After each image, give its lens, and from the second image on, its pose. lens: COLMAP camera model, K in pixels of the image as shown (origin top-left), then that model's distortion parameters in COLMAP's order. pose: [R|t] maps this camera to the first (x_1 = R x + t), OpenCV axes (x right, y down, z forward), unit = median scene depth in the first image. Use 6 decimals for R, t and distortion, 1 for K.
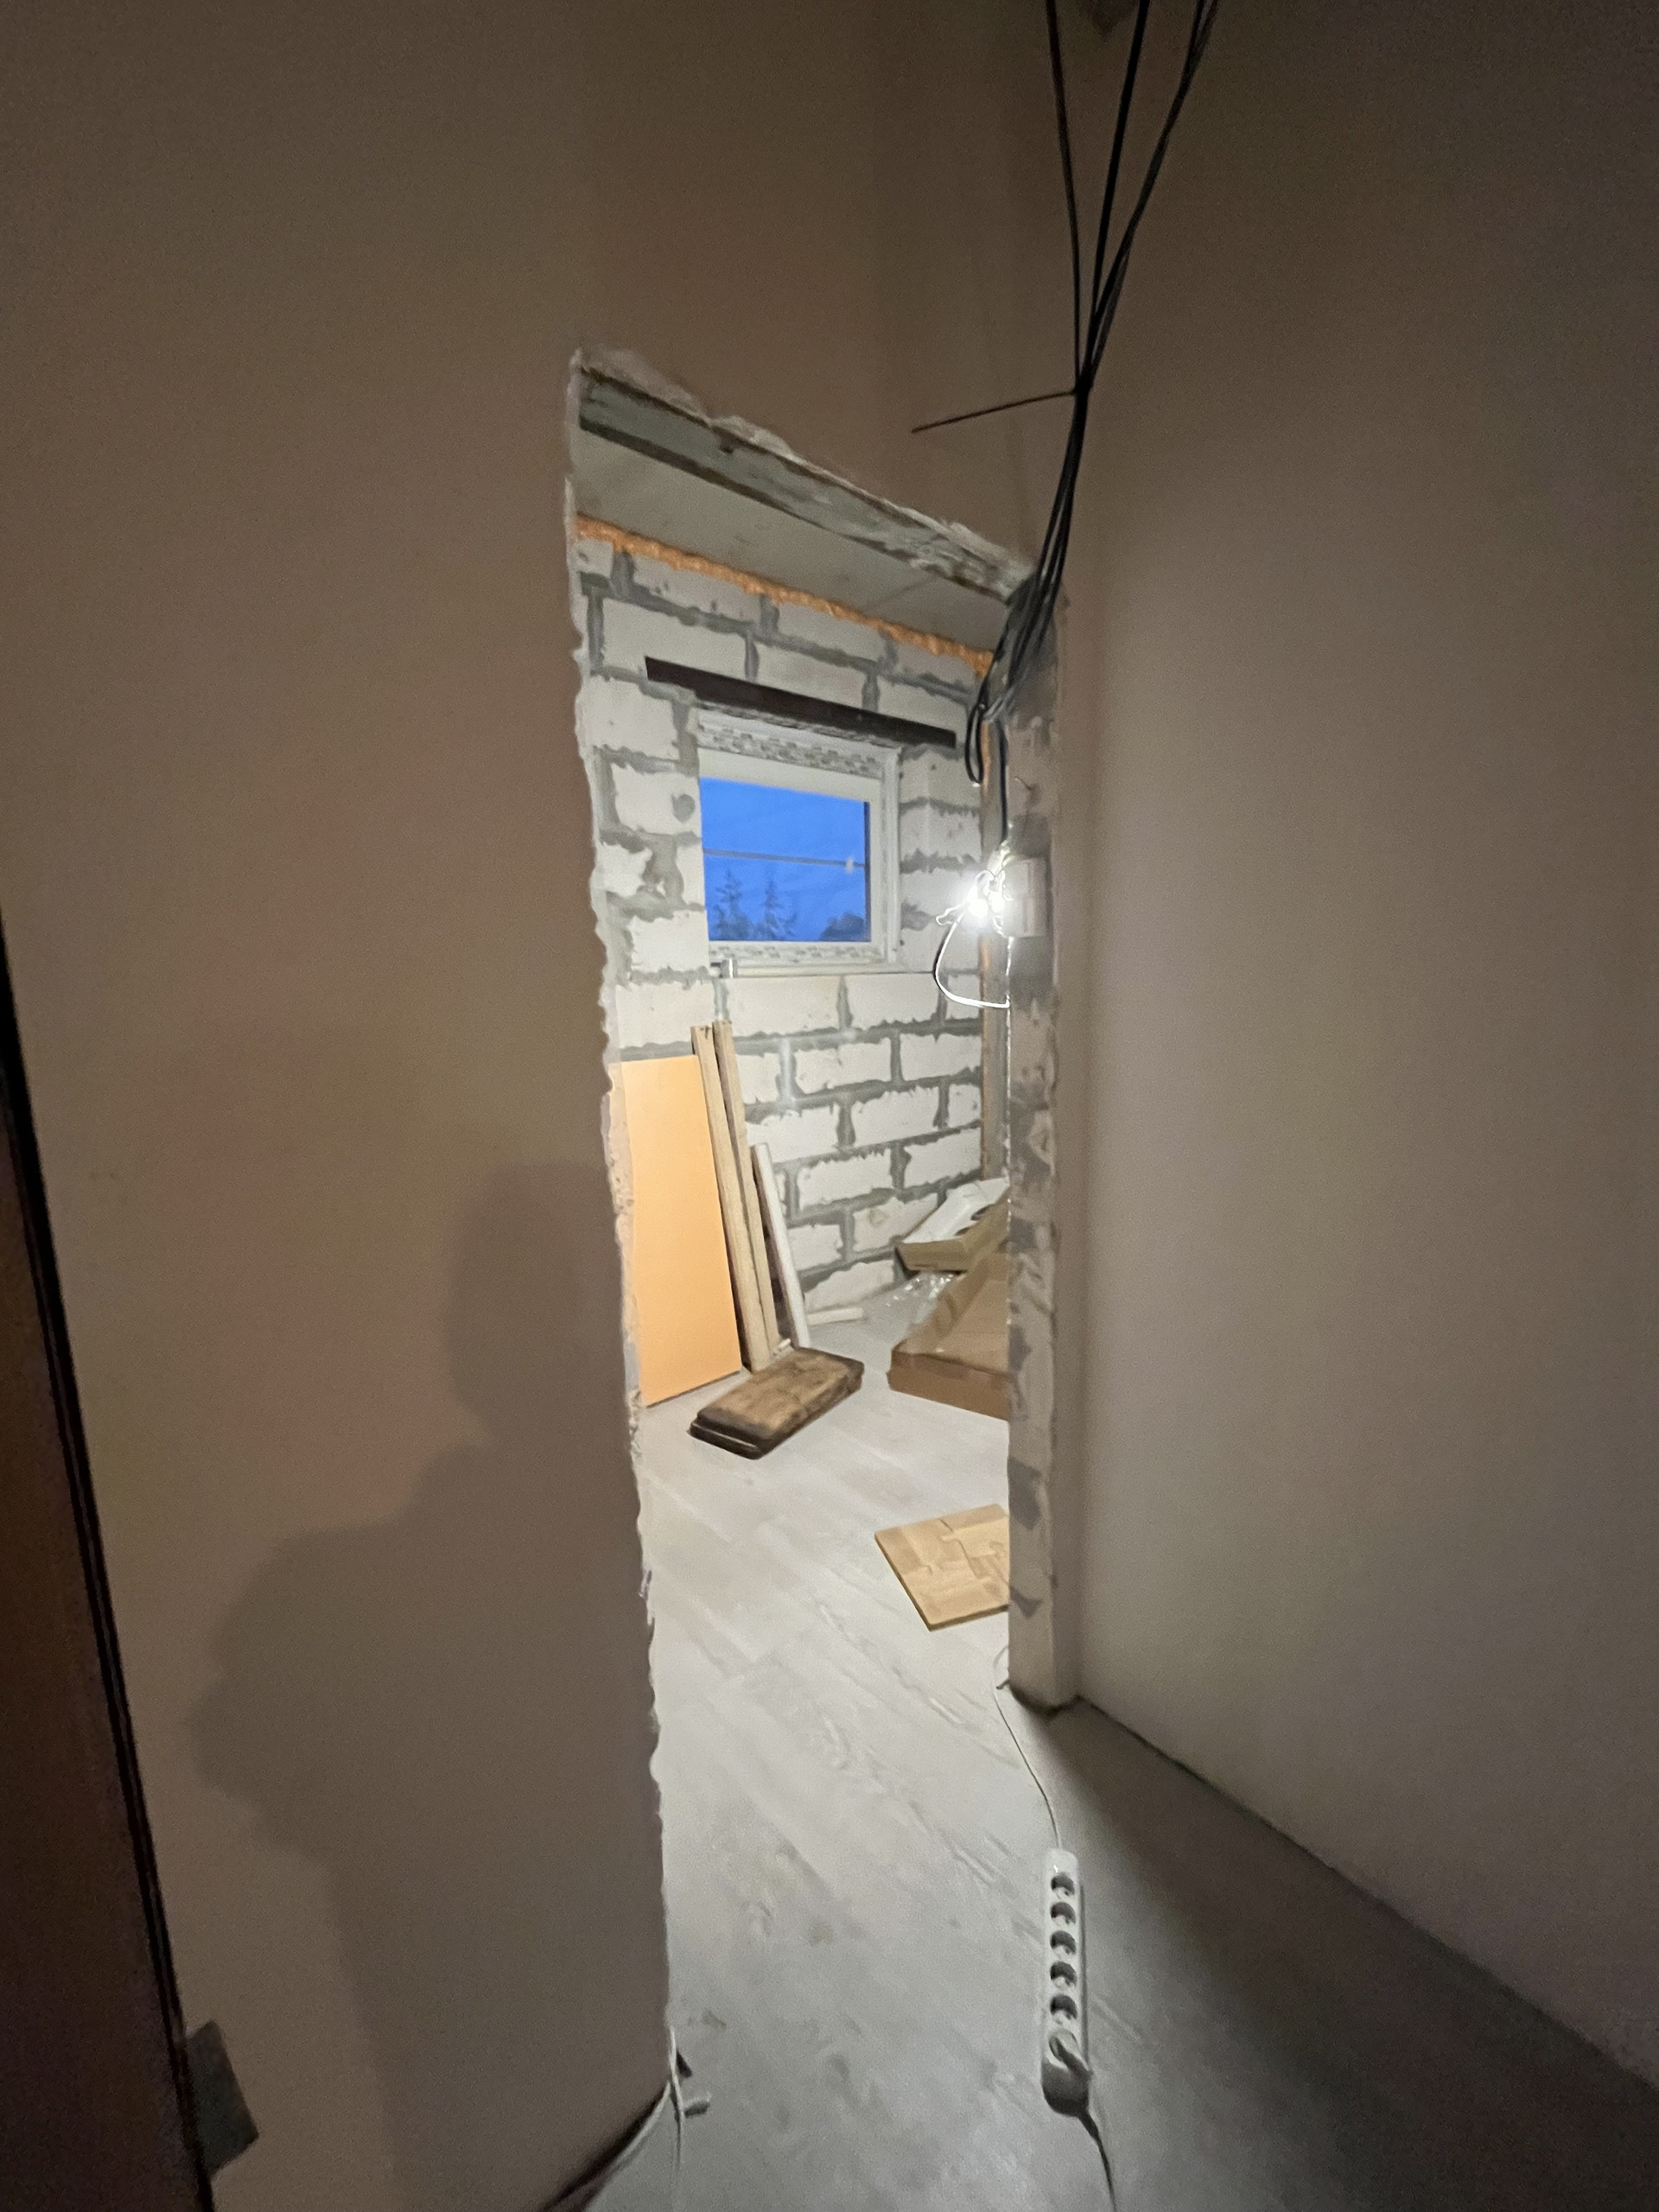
lens RADIAL K [[891.9, 0, 842.0], [0, 891.9, 1105.3], [0, 0, 1]] dist [-0.000816, -0.000225]
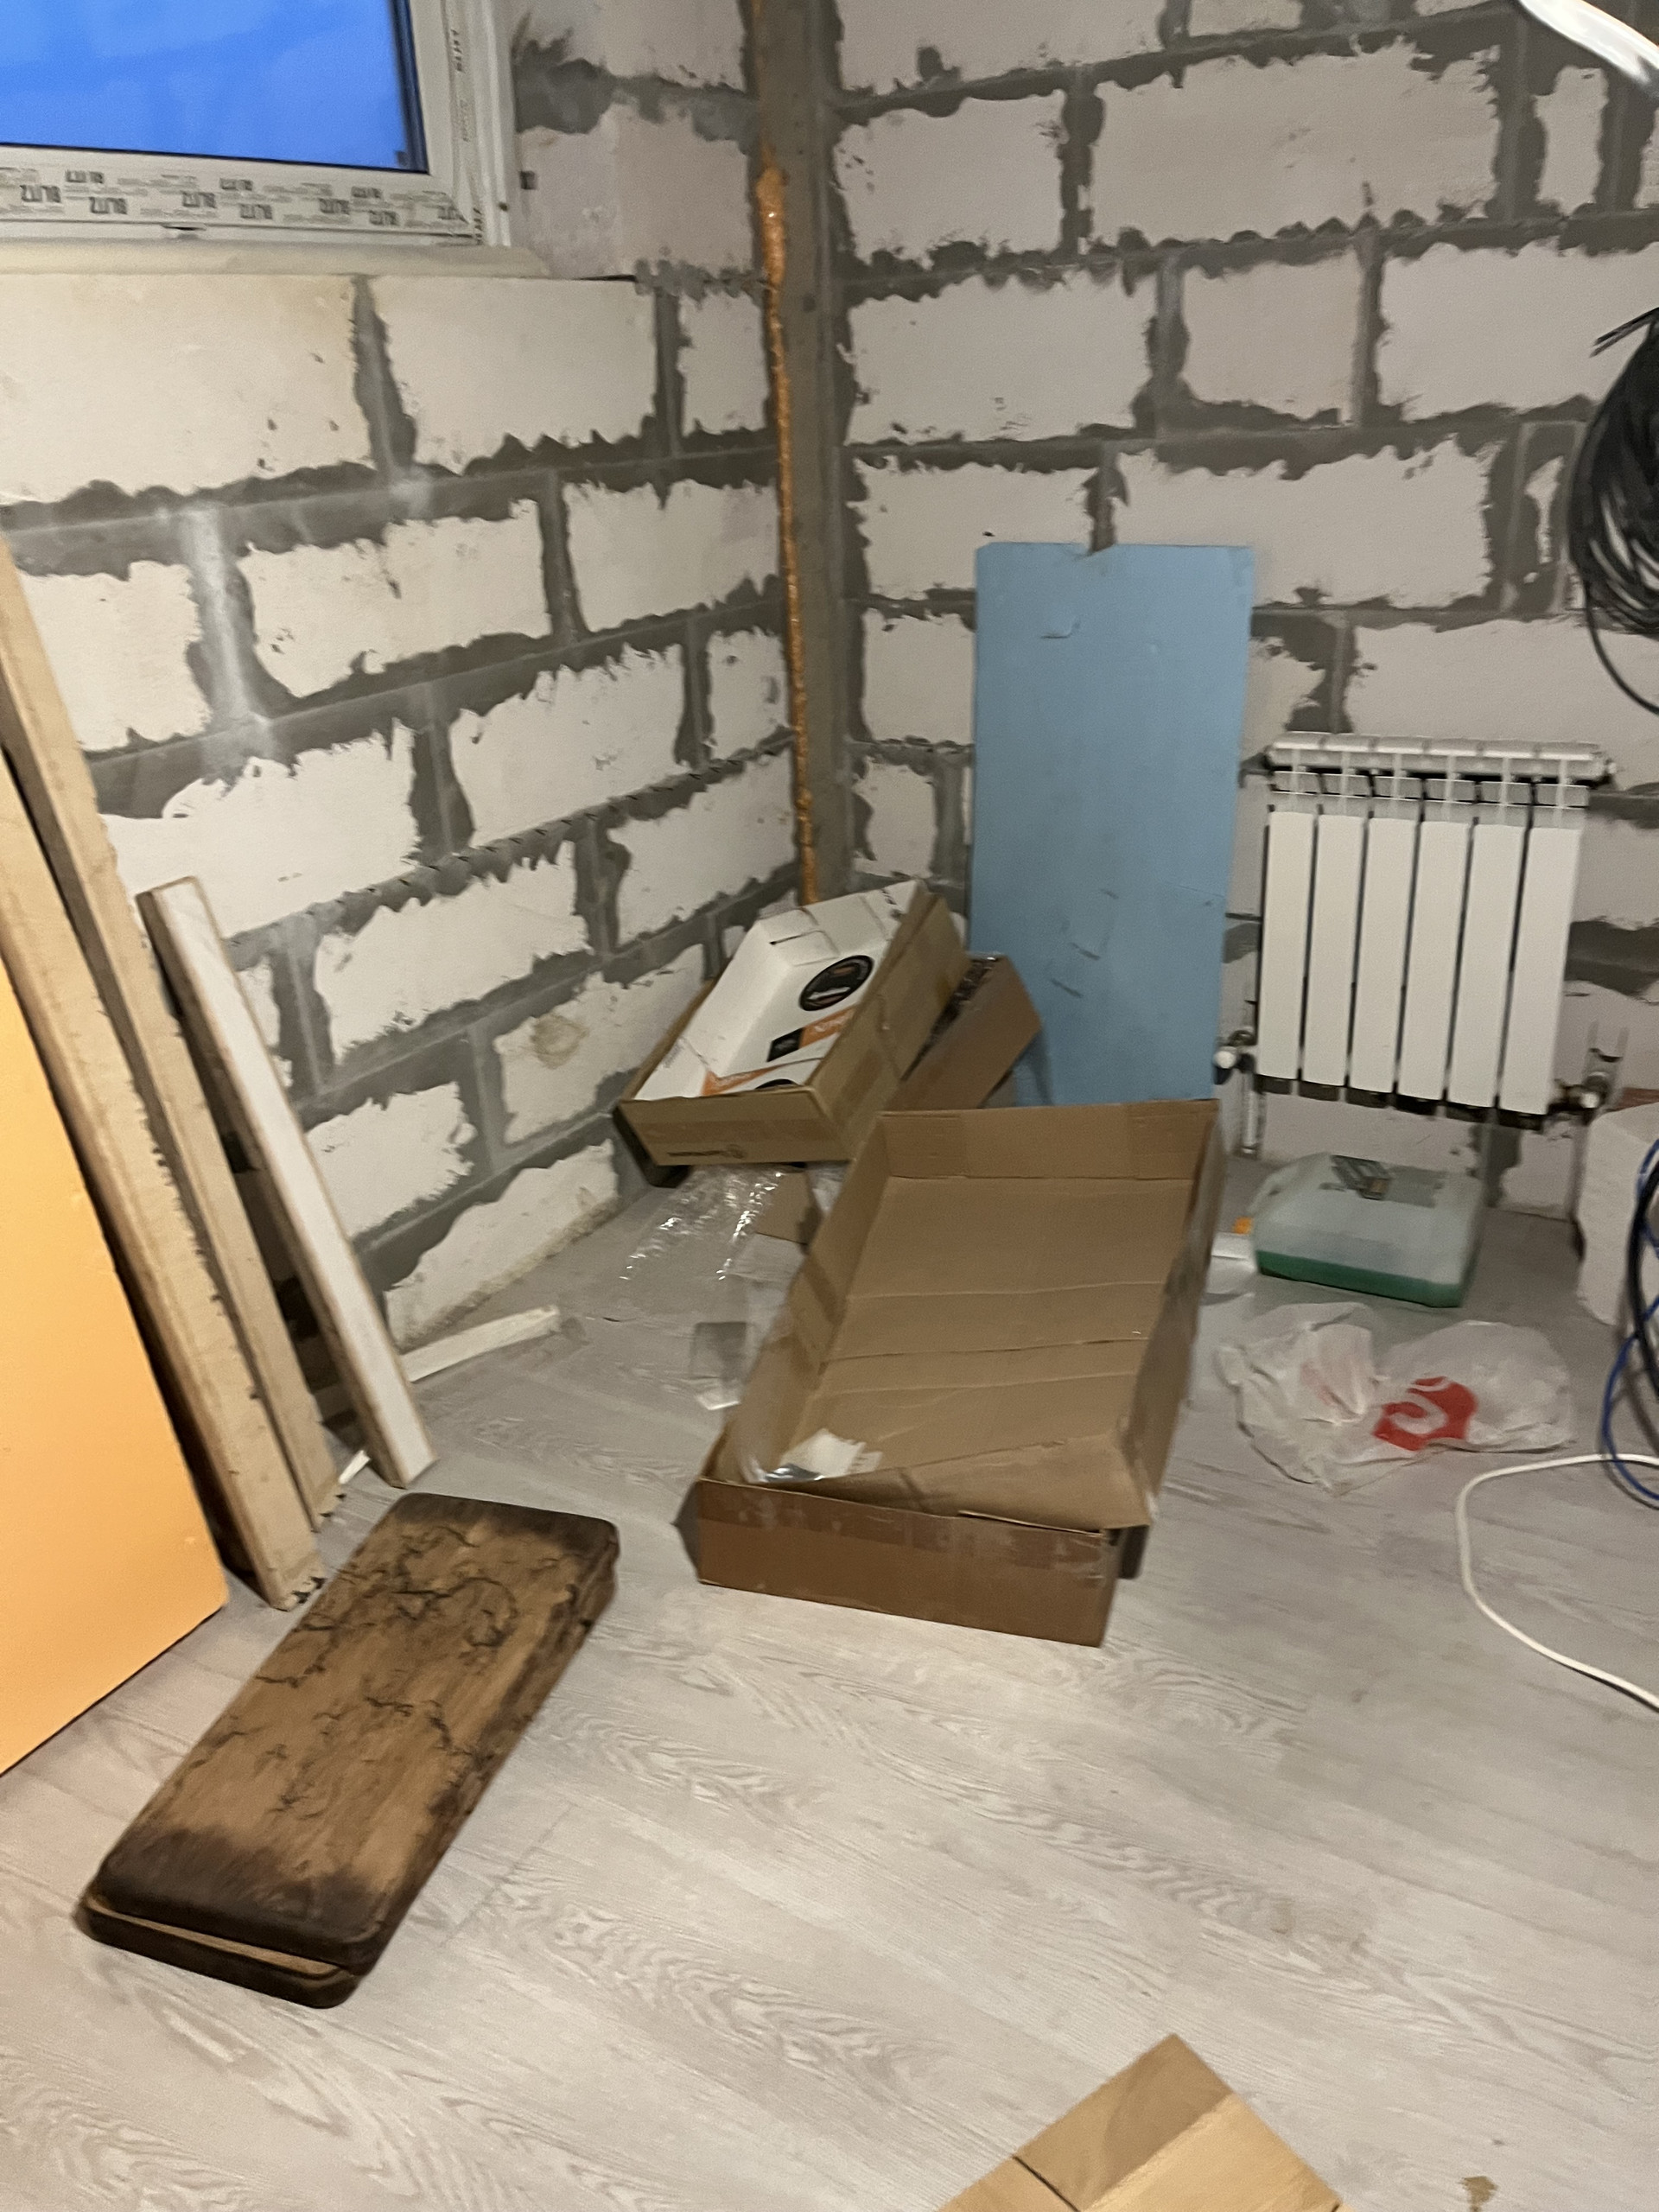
lens RADIAL K [[1680.7, 0, 824.9], [0, 1680.7, 1115.9], [0, 0, 1]] dist [0.091537, -0.109881]
pose [[0.959654, -0.137715, 0.245152, -0.028262], [0.070085, 0.961486, 0.265770, -0.016760], [-0.272311, -0.237865, 0.932345, 0.346692]]
